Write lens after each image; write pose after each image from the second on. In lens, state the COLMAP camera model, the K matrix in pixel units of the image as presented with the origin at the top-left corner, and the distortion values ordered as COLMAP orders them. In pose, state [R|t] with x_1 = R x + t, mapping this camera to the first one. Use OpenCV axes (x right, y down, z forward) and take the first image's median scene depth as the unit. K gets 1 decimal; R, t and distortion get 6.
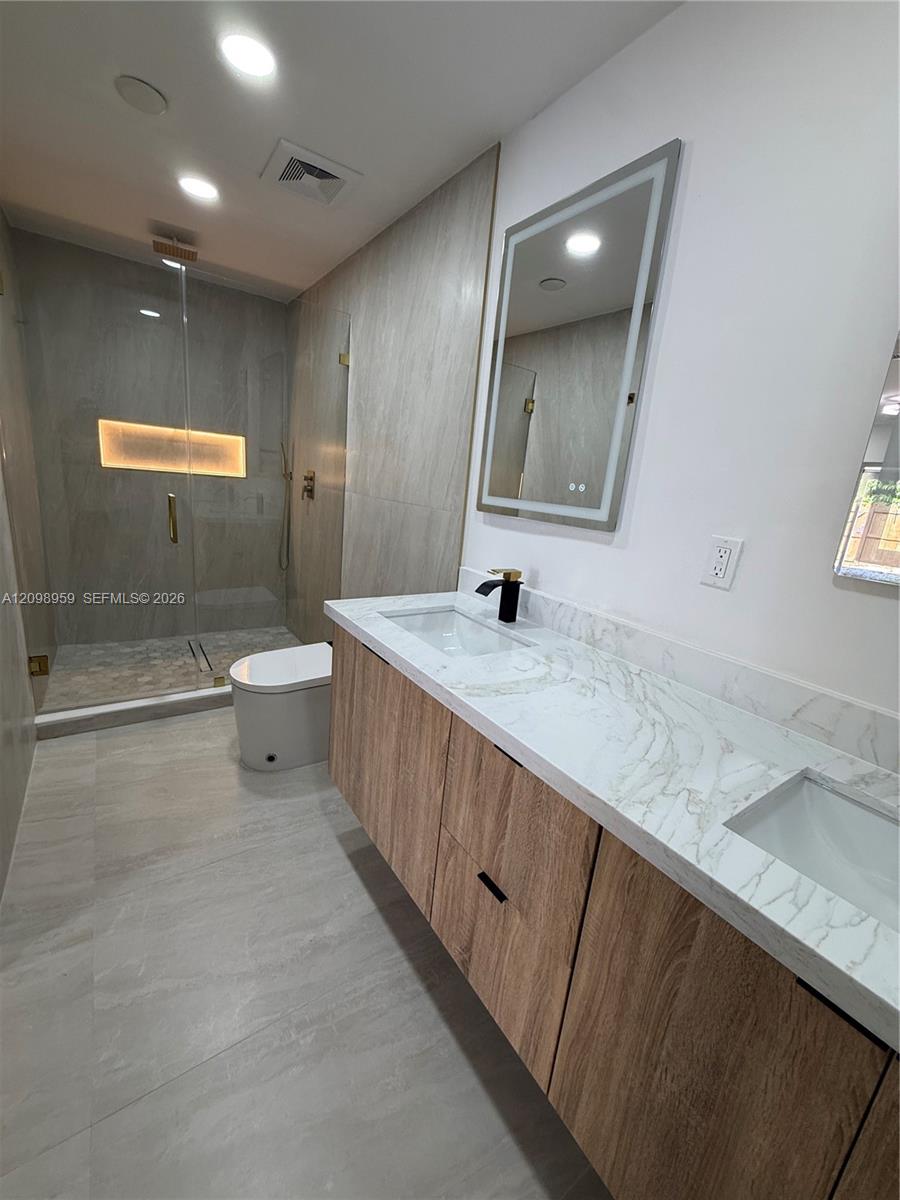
lens RADIAL K [[479.4, 0, 450.2], [0, 479.4, 597.6], [0, 0, 1]] dist [0.001486, -0.000115]
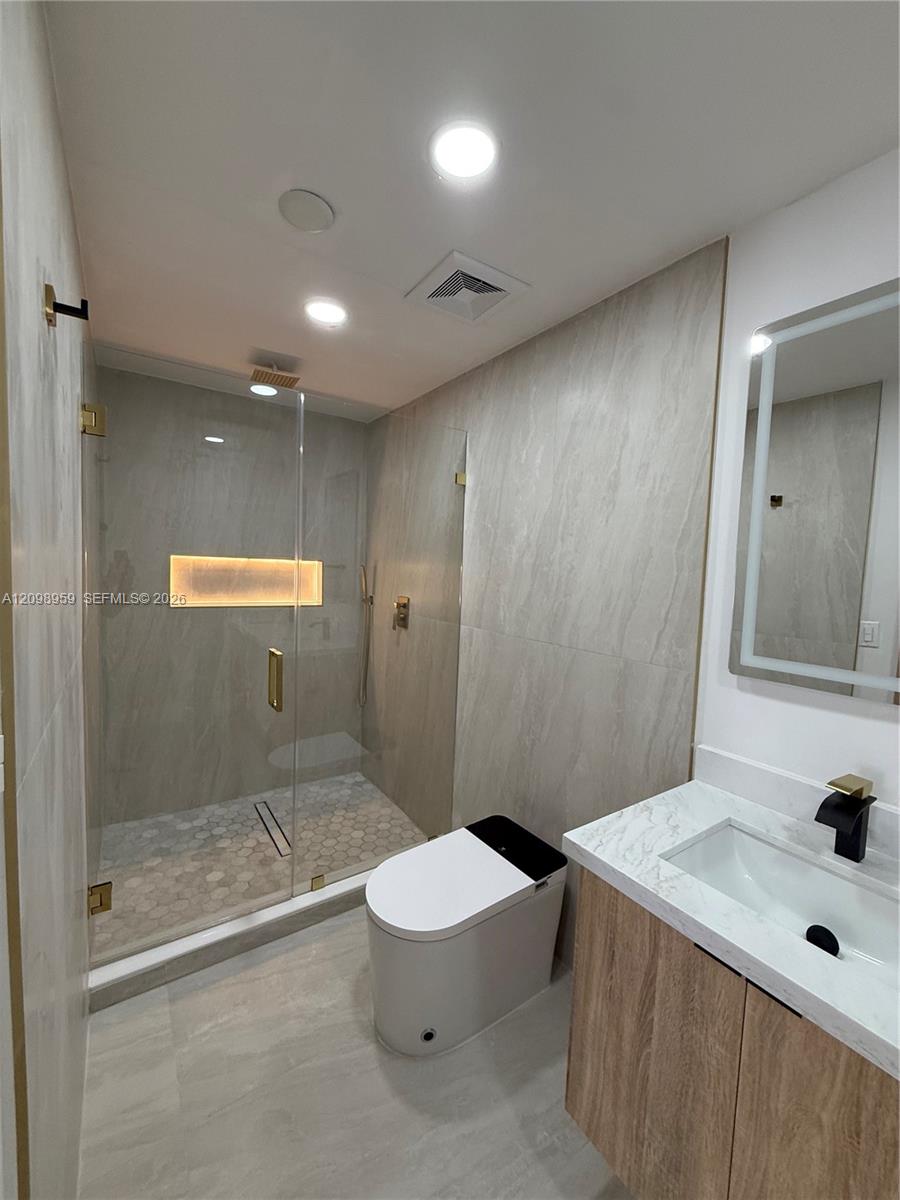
lens RADIAL K [[479.4, 0, 450.2], [0, 479.4, 597.6], [0, 0, 1]] dist [0.001486, -0.000115]
pose [[0.998554, -0.053338, -0.006763, -0.229188], [0.051303, 0.982891, -0.176900, -0.119428], [0.016082, 0.176298, 0.984206, 0.160969]]
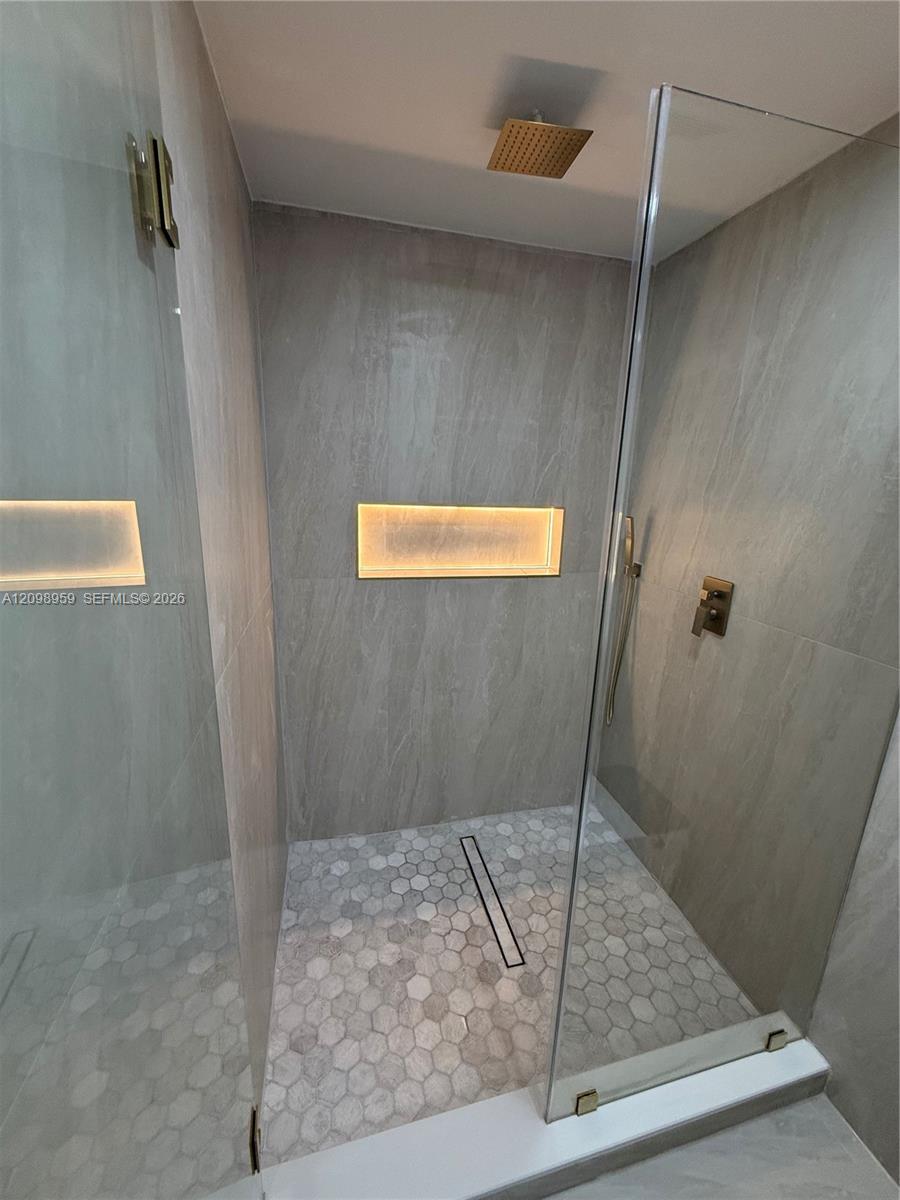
lens RADIAL K [[479.4, 0, 450.2], [0, 479.4, 597.6], [0, 0, 1]] dist [0.001486, -0.000115]
pose [[0.935725, 0.023966, -0.351916, -0.431718], [-0.031760, 0.999361, -0.016391, -0.262782], [0.351298, 0.026514, 0.935888, 0.504993]]
